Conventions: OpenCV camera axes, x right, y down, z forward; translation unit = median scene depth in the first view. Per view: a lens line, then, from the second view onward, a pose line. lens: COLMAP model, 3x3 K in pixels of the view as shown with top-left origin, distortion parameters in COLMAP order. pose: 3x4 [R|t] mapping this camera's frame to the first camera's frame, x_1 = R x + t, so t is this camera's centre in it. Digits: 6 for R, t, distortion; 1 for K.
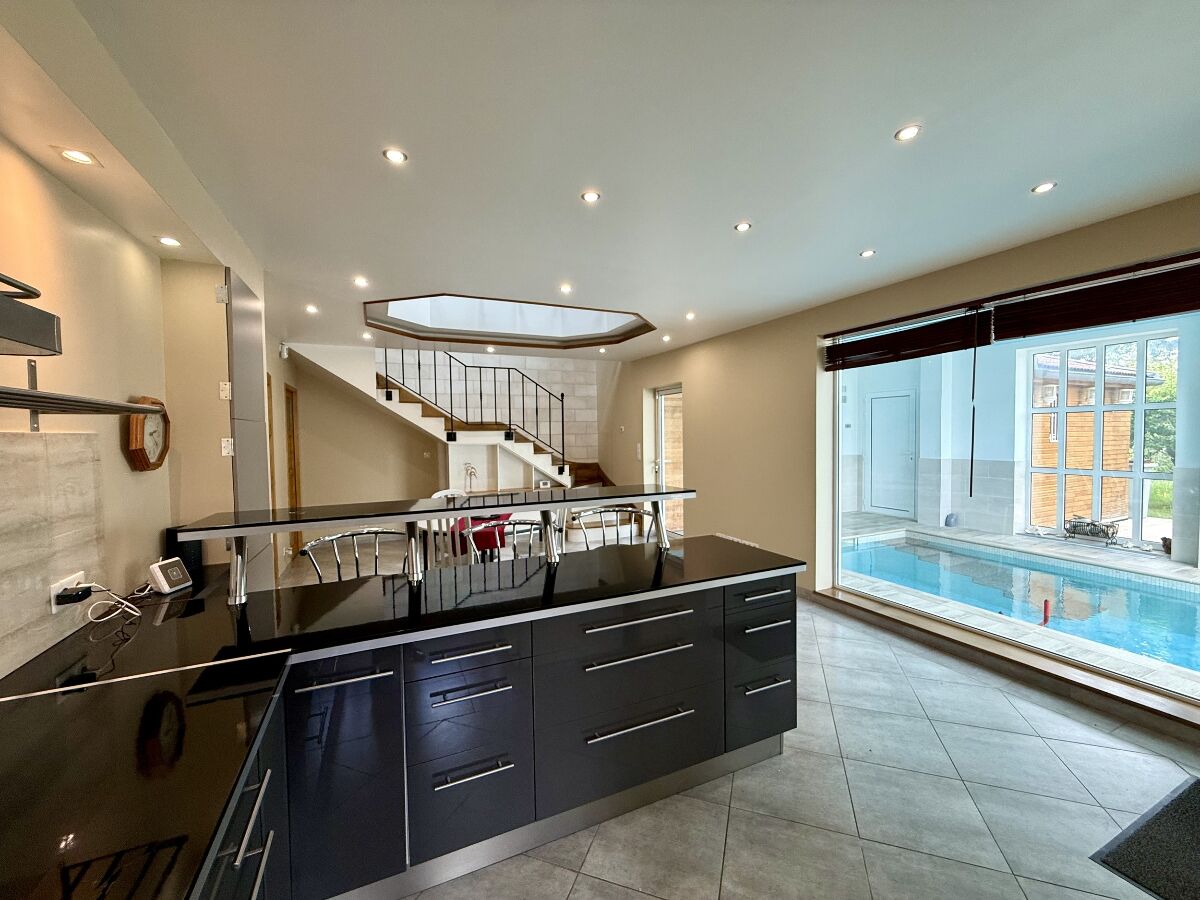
lens RADIAL K [[477.8, 0, 593.2], [0, 477.8, 446.0], [0, 0, 1]] dist [0.001744, -0.000090]
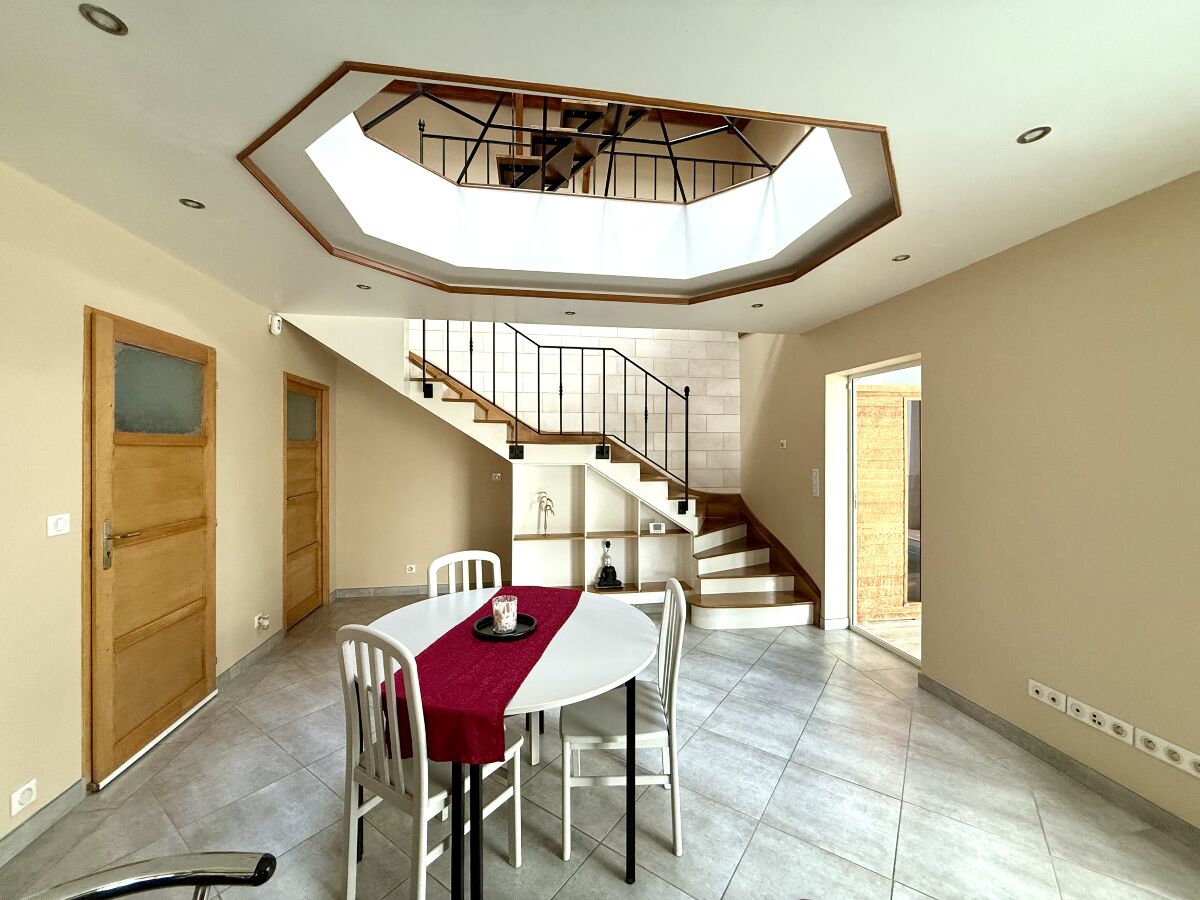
lens RADIAL K [[477.8, 0, 598.2], [0, 477.8, 450.5], [0, 0, 1]] dist [0.001744, -0.000090]
pose [[0.966186, 0.017504, -0.257253, -0.013957], [-0.022972, 0.999569, -0.018265, -0.011572], [0.256822, 0.023557, 0.966172, 0.365873]]
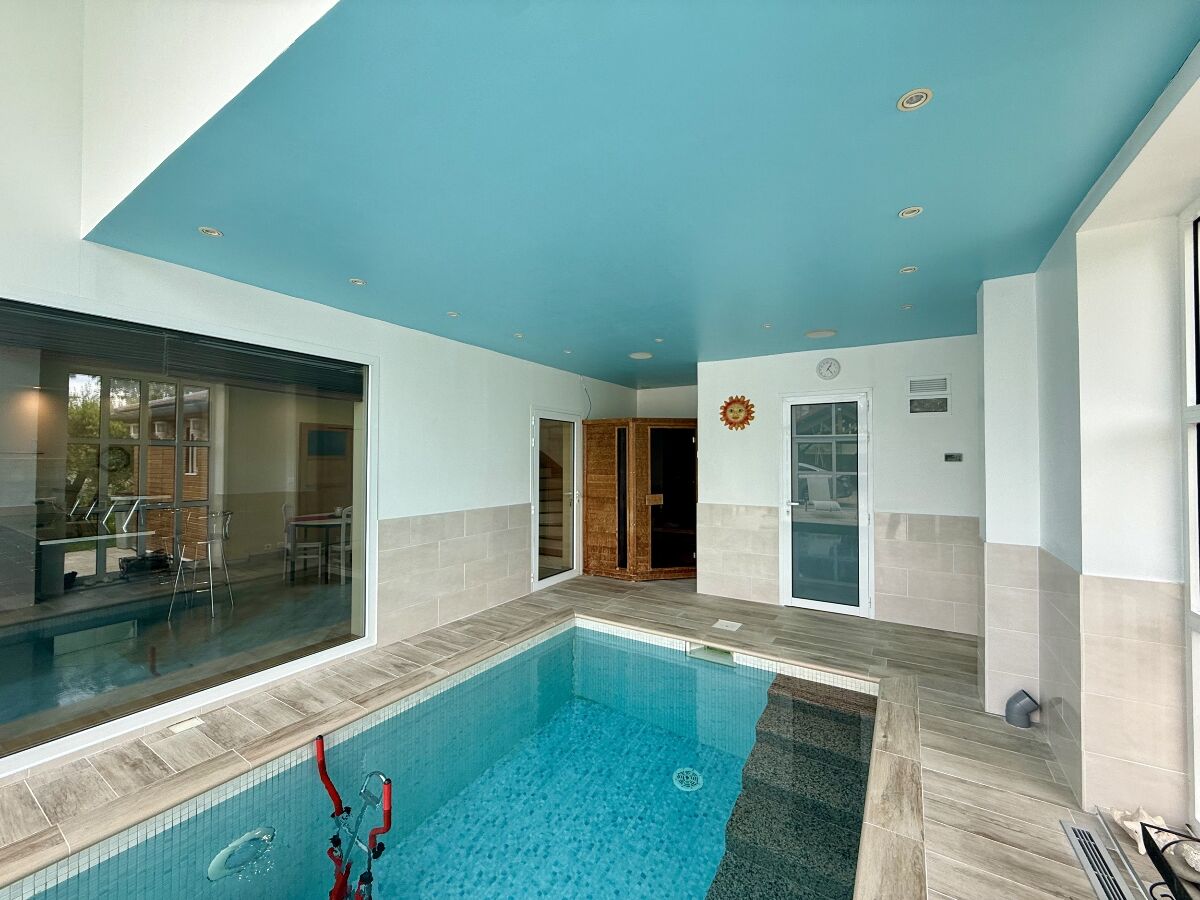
lens RADIAL K [[477.8, 0, 597.5], [0, 477.8, 452.8], [0, 0, 1]] dist [0.001744, -0.000090]
pose [[0.562639, 0.002922, -0.826698, 0.941652], [-0.034061, 0.999227, -0.019650, -0.031417], [0.826001, 0.039214, 0.562303, 0.528604]]
